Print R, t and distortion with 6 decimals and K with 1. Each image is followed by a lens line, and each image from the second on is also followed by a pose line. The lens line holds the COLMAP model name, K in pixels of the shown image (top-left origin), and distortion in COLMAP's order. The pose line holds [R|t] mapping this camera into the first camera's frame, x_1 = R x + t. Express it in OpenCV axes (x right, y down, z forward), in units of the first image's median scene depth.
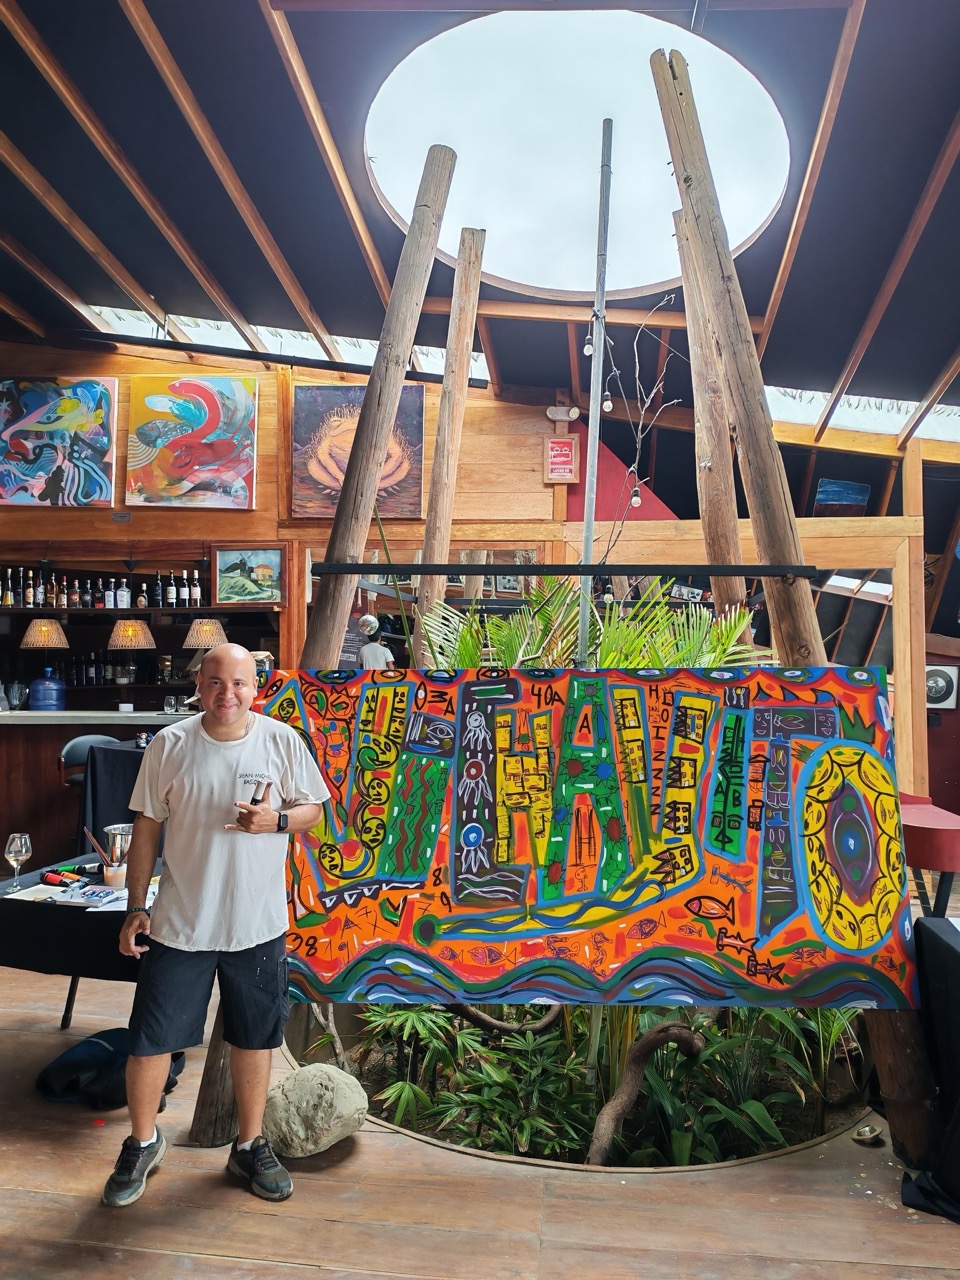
lens RADIAL K [[986.9, 0, 456.9], [0, 986.9, 636.3], [0, 0, 1]] dist [0.100142, -0.143206]
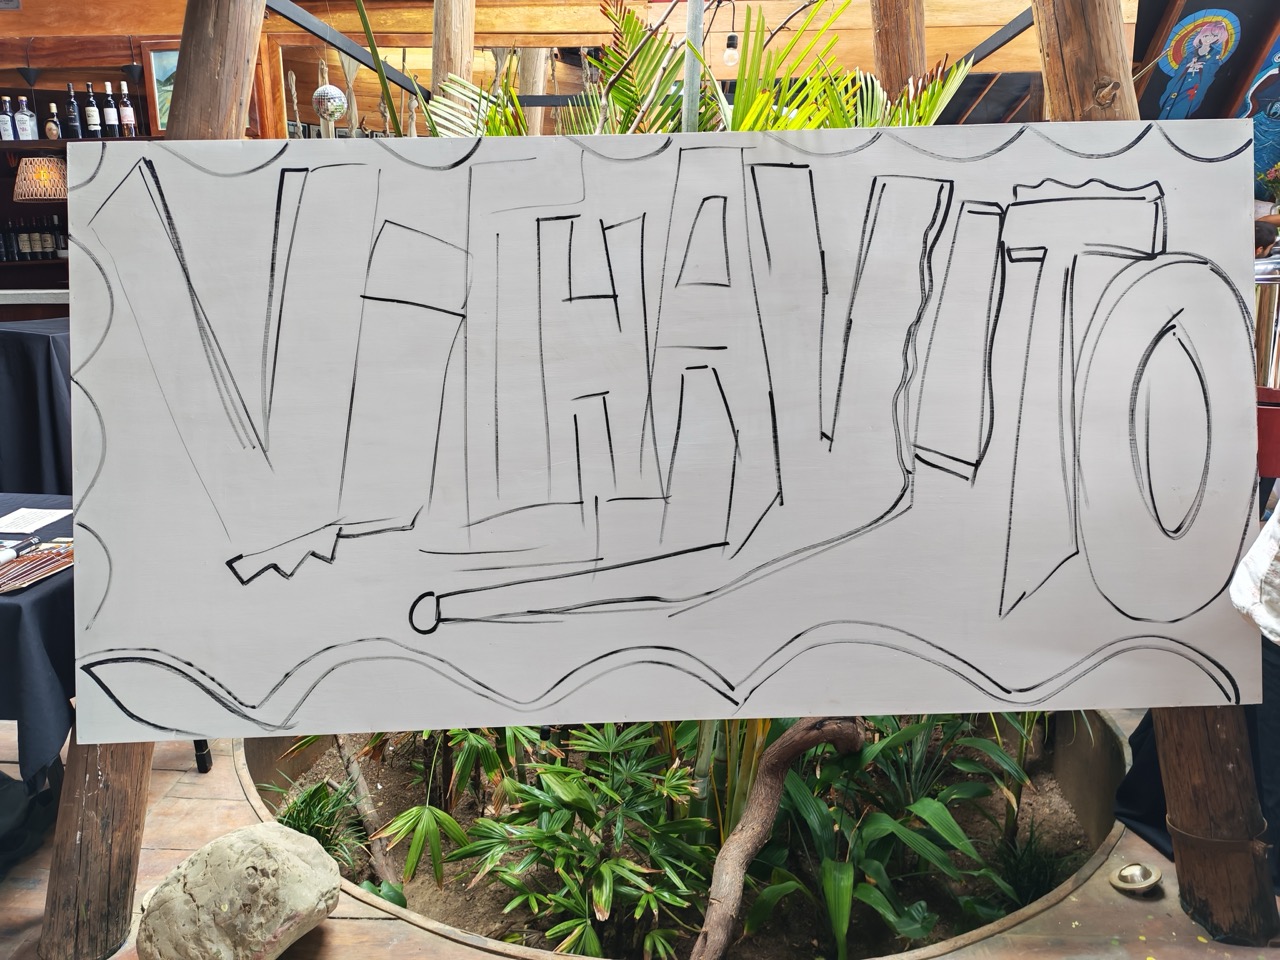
lens RADIAL K [[986.9, 0, 619.4], [0, 986.9, 481.8], [0, 0, 1]] dist [0.100142, -0.143206]
pose [[0.995402, -0.031890, 0.090317, 0.027352], [0.009432, 0.971000, 0.238894, 0.087642], [-0.095316, -0.236943, 0.966836, 0.445987]]
